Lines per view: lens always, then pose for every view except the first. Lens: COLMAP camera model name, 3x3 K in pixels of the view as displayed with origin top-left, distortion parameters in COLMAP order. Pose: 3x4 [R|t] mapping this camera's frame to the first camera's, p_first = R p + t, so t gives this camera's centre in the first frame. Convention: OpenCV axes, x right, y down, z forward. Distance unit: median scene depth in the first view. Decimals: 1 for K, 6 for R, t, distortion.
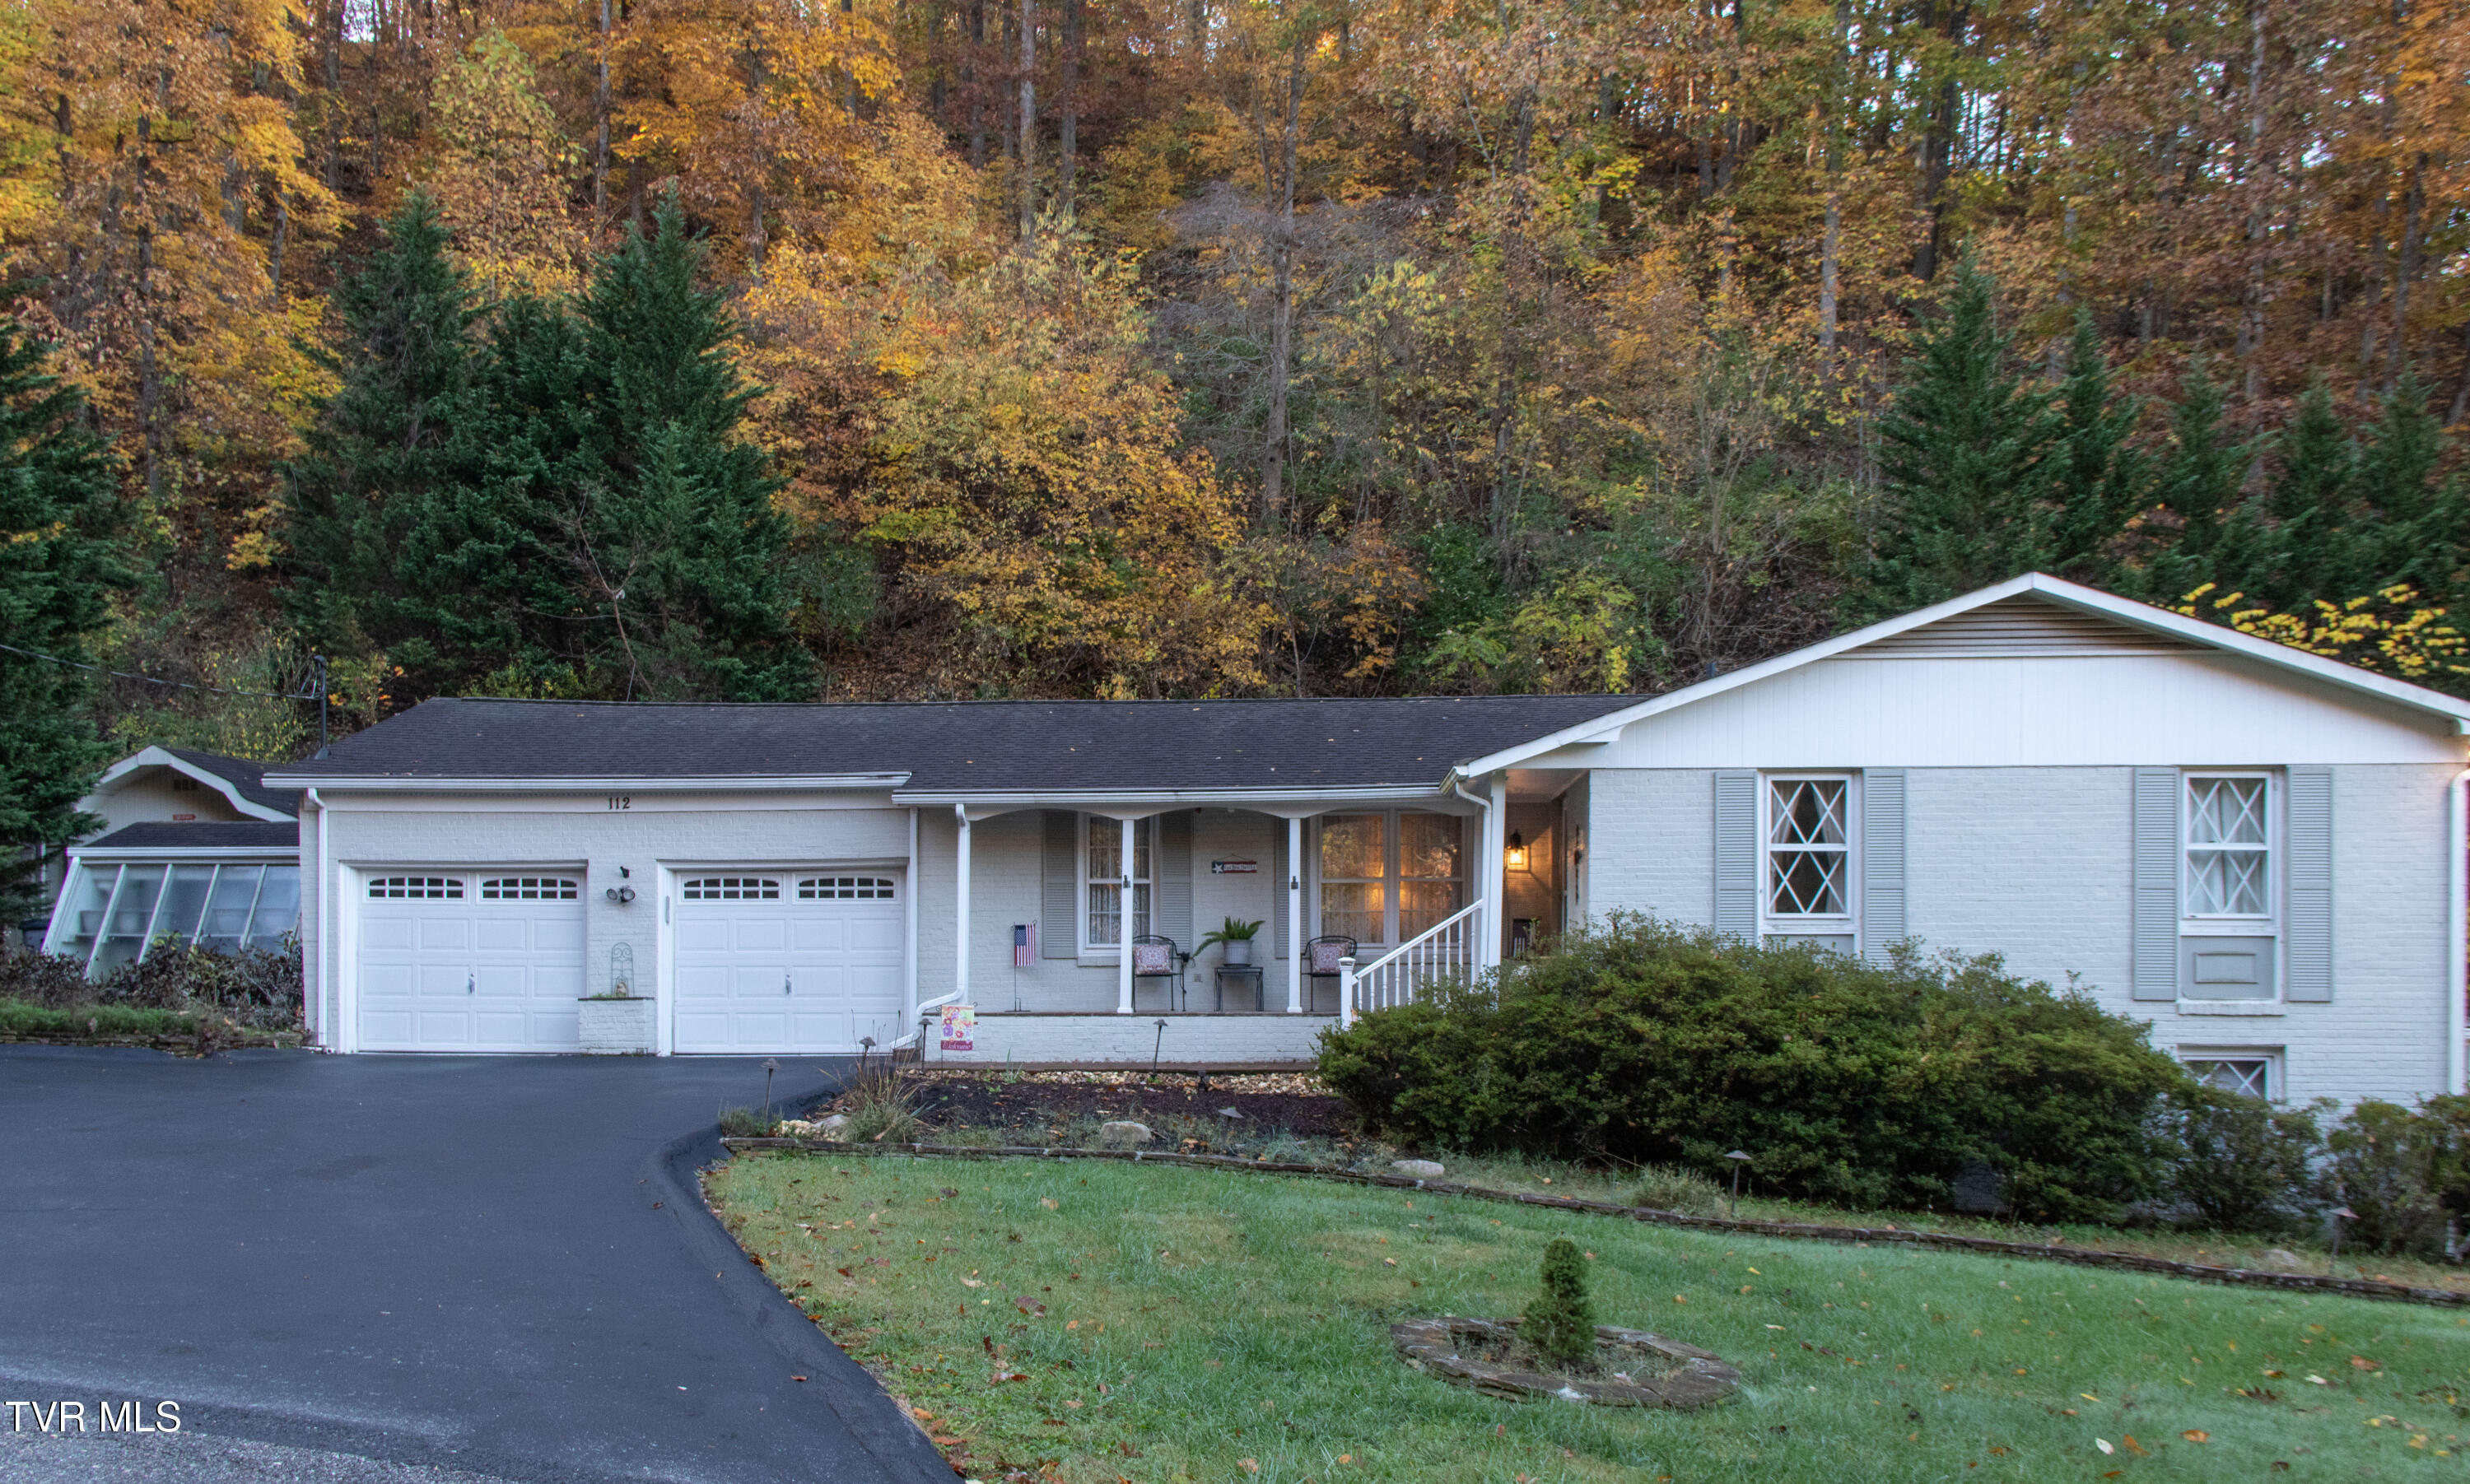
lens RADIAL K [[2134.9, 0, 1177.2], [0, 2134.9, 912.5], [0, 0, 1]] dist [0.115566, -0.160530]
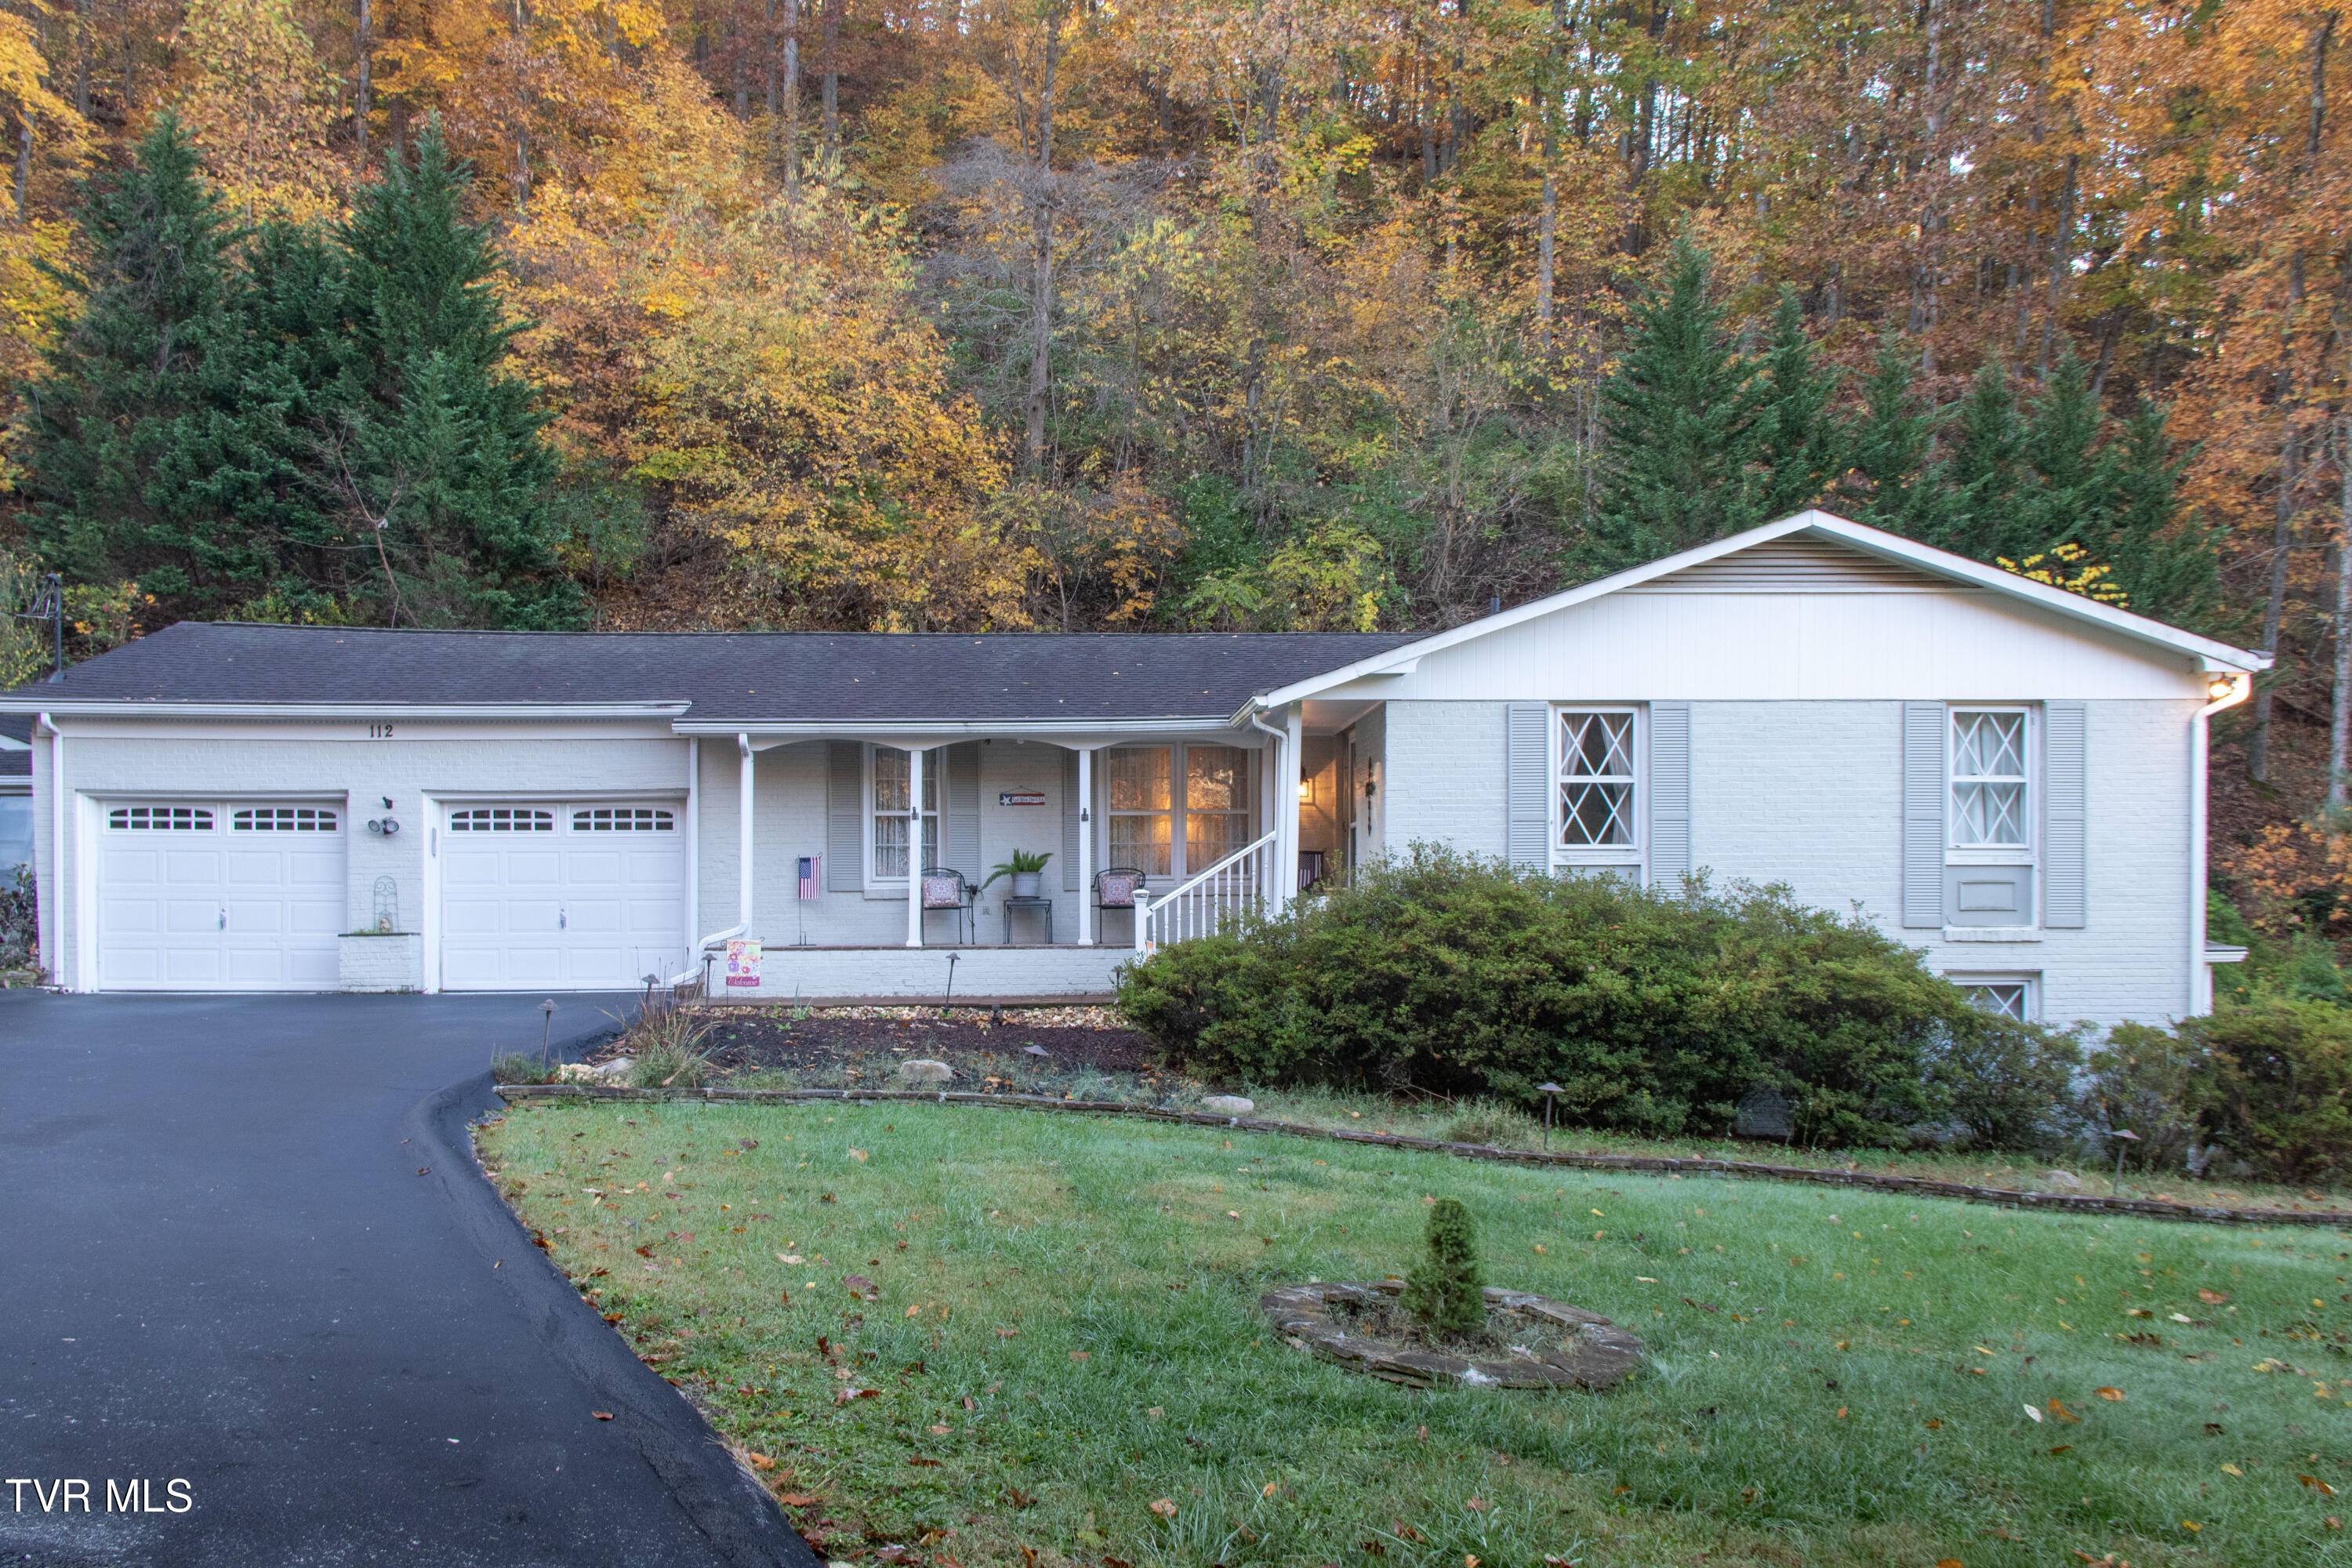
lens RADIAL K [[1973.6, 0, 1128.4], [0, 1973.6, 879.0], [0, 0, 1]] dist [0.077804, -0.079862]
pose [[0.994796, -0.002675, 0.101856, -0.017861], [0.001056, 0.999872, 0.015940, 0.001358], [-0.101885, -0.015750, 0.994671, 0.077996]]
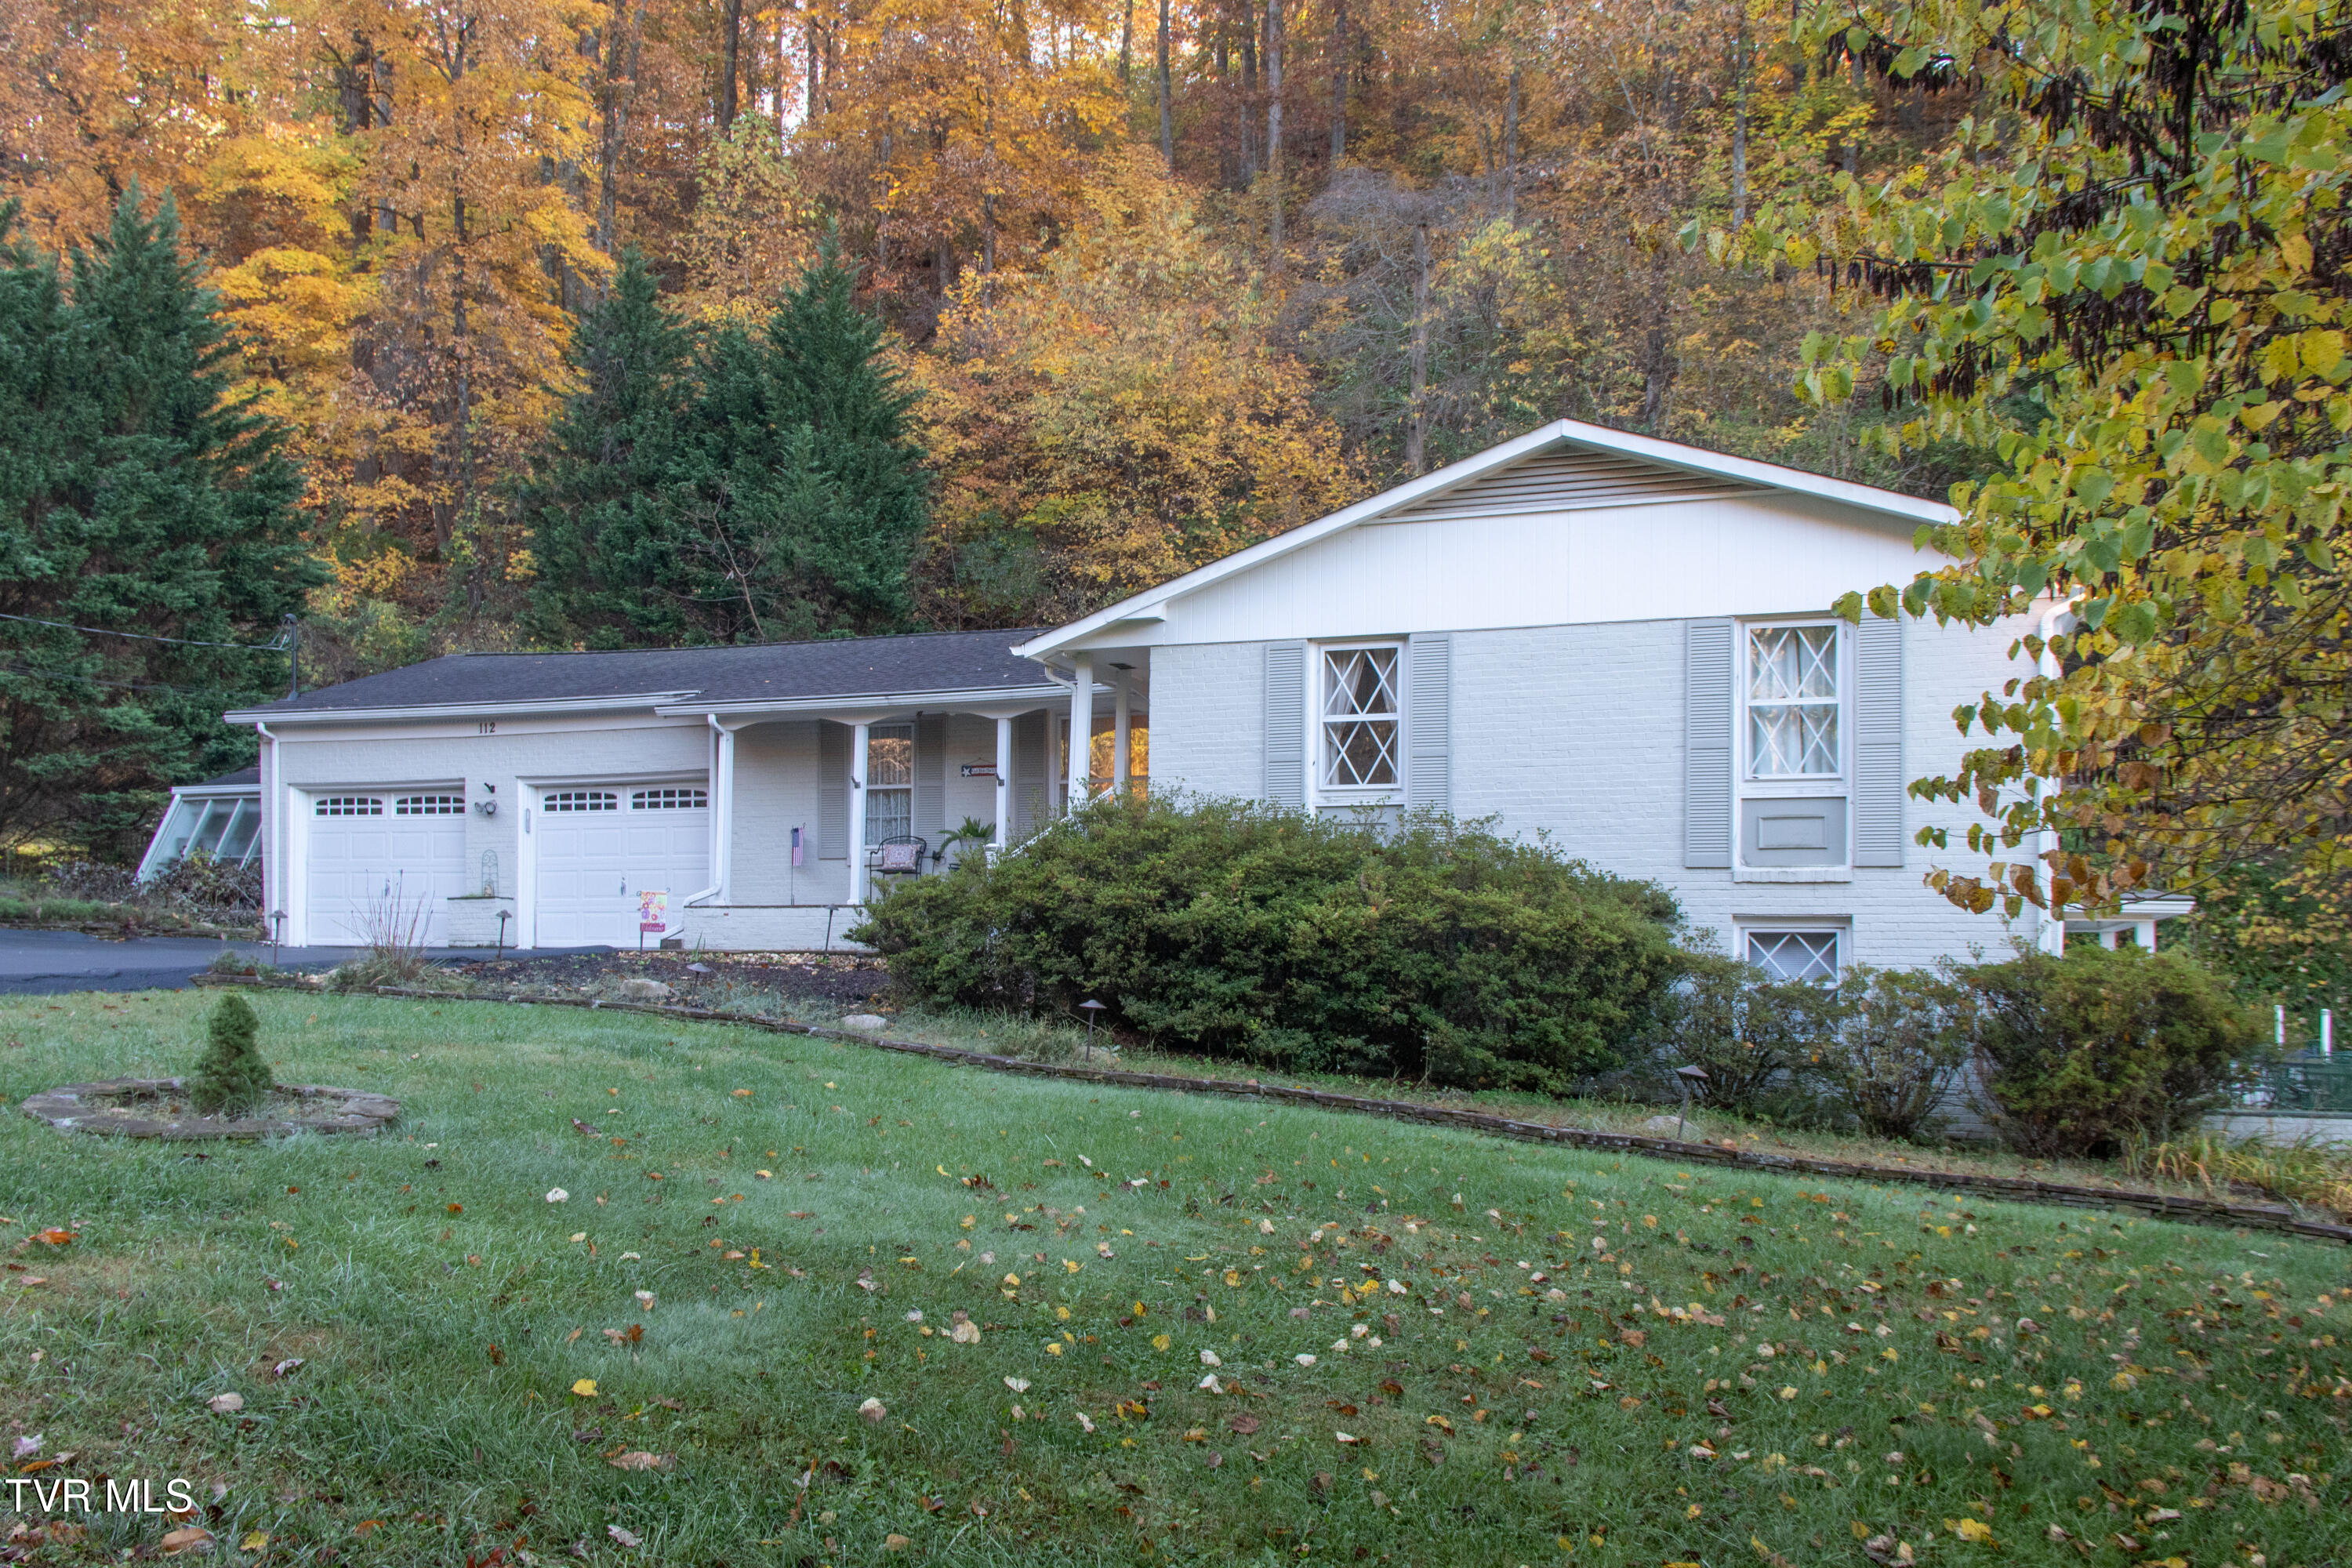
lens RADIAL K [[1973.6, 0, 1128.4], [0, 1973.6, 879.0], [0, 0, 1]] dist [0.077804, -0.079862]
pose [[0.956927, -0.006094, -0.290265, 0.375507], [0.000750, 0.999828, -0.018521, 0.049765], [0.290328, 0.017506, 0.956767, 0.090557]]
